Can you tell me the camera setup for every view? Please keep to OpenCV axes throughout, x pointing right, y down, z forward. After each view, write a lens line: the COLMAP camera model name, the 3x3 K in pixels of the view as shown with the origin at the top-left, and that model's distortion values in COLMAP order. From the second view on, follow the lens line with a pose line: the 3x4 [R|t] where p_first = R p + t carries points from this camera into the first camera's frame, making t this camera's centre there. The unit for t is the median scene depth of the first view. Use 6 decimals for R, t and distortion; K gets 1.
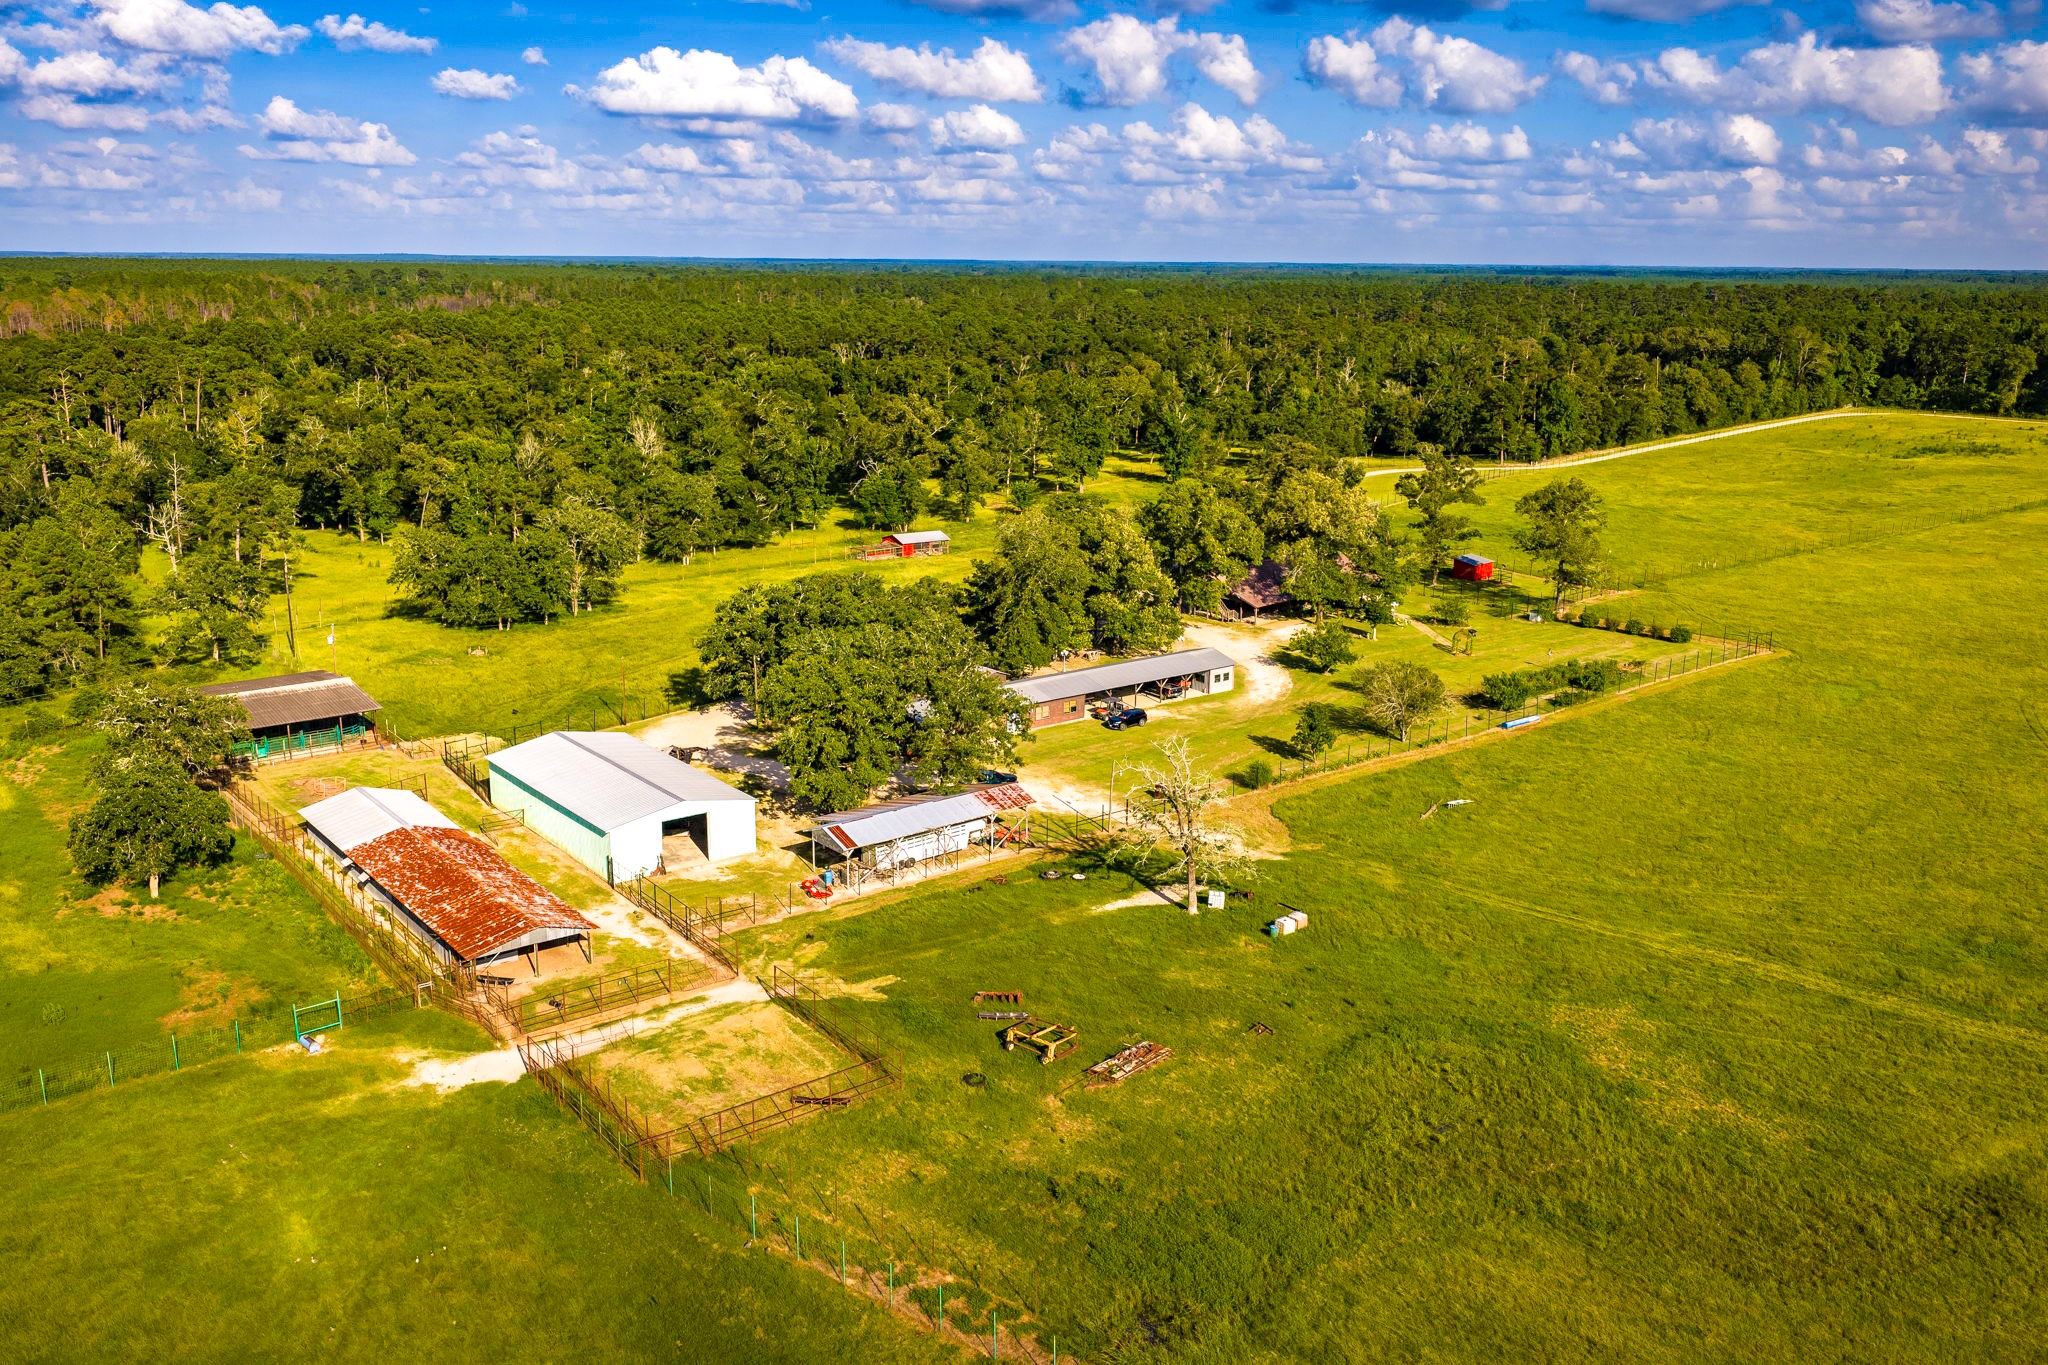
lens RADIAL K [[1665.8, 0, 1023.2], [0, 1665.8, 684.1], [0, 0, 1]] dist [0.015040, -0.004171]
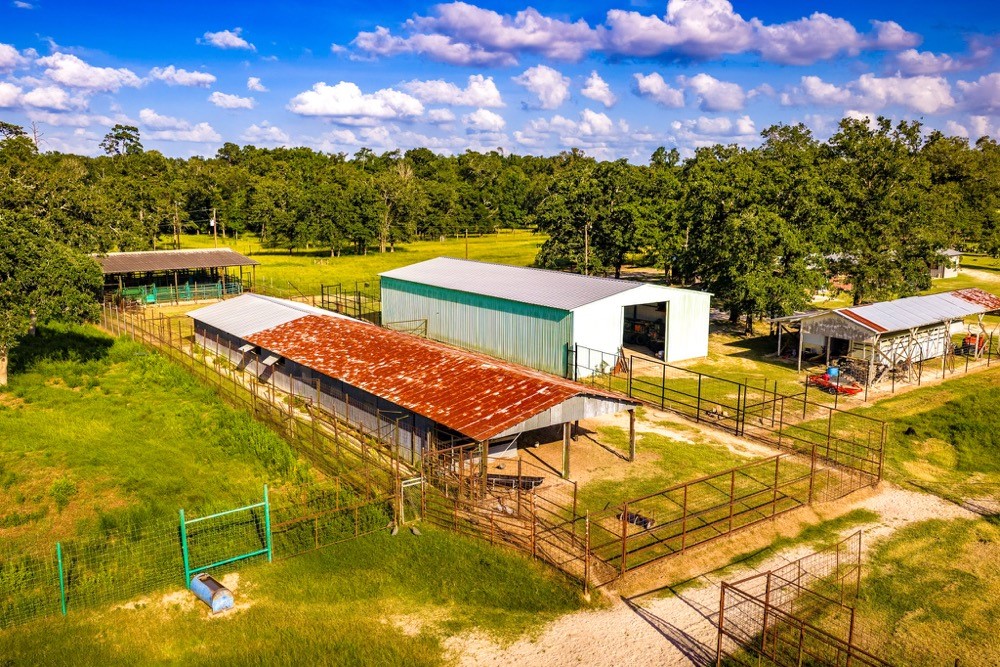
lens RADIAL K [[813.4, 0, 496.9], [0, 813.4, 332.4], [0, 0, 1]] dist [0.015040, -0.004171]
pose [[0.999364, -0.002619, -0.035577, -0.285700], [0.000020, 0.997343, -0.072854, 0.133873], [0.035673, 0.072807, 0.996708, 0.648089]]
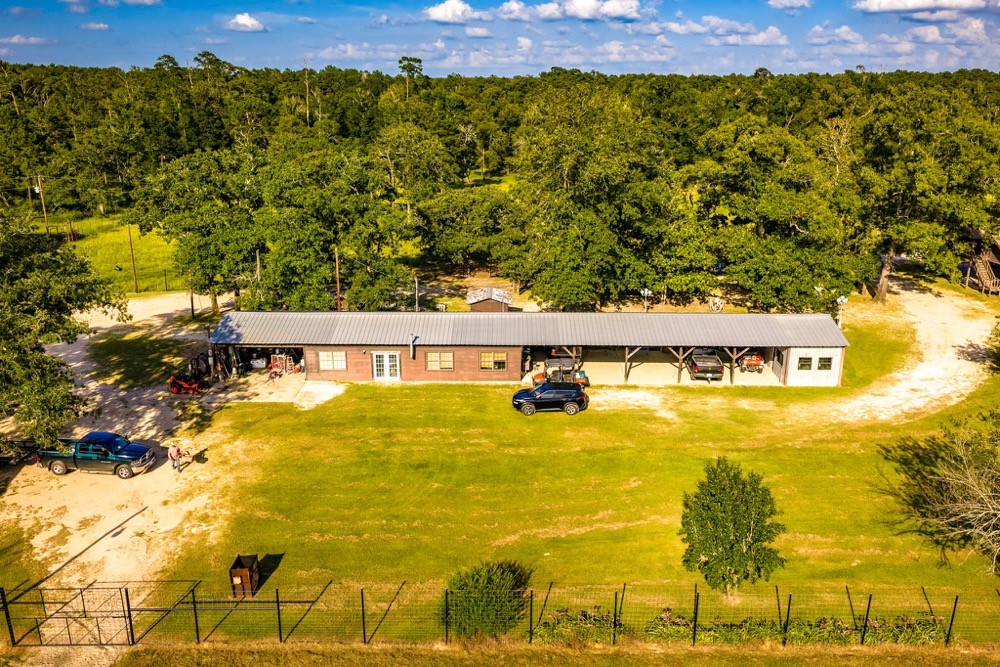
lens RADIAL K [[813.4, 0, 500.4], [0, 813.4, 335.9], [0, 0, 1]] dist [0.015040, -0.004171]
pose [[0.783917, 0.172198, -0.596508, 0.315348], [-0.149670, 0.984847, 0.087609, -0.034822], [0.602555, 0.020601, 0.797812, 1.069059]]
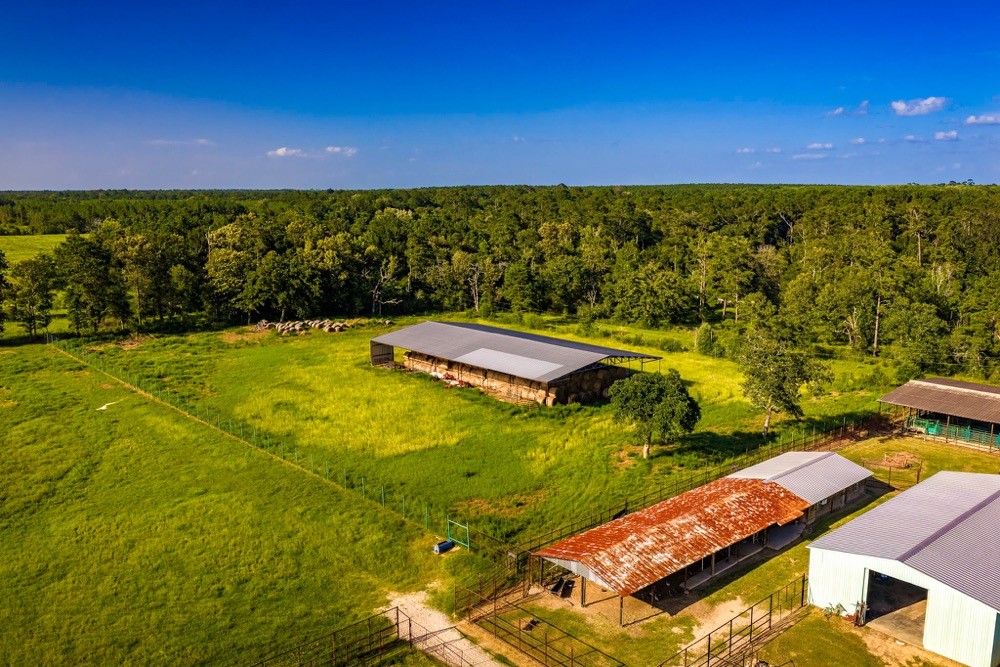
lens RADIAL K [[813.4, 0, 497.7], [0, 813.4, 333.6], [0, 0, 1]] dist [0.015040, -0.004171]
pose [[0.050063, 0.152462, -0.987041, 0.193252], [-0.235548, 0.962204, 0.136678, -0.053185], [0.970572, 0.225653, 0.084083, 0.804456]]
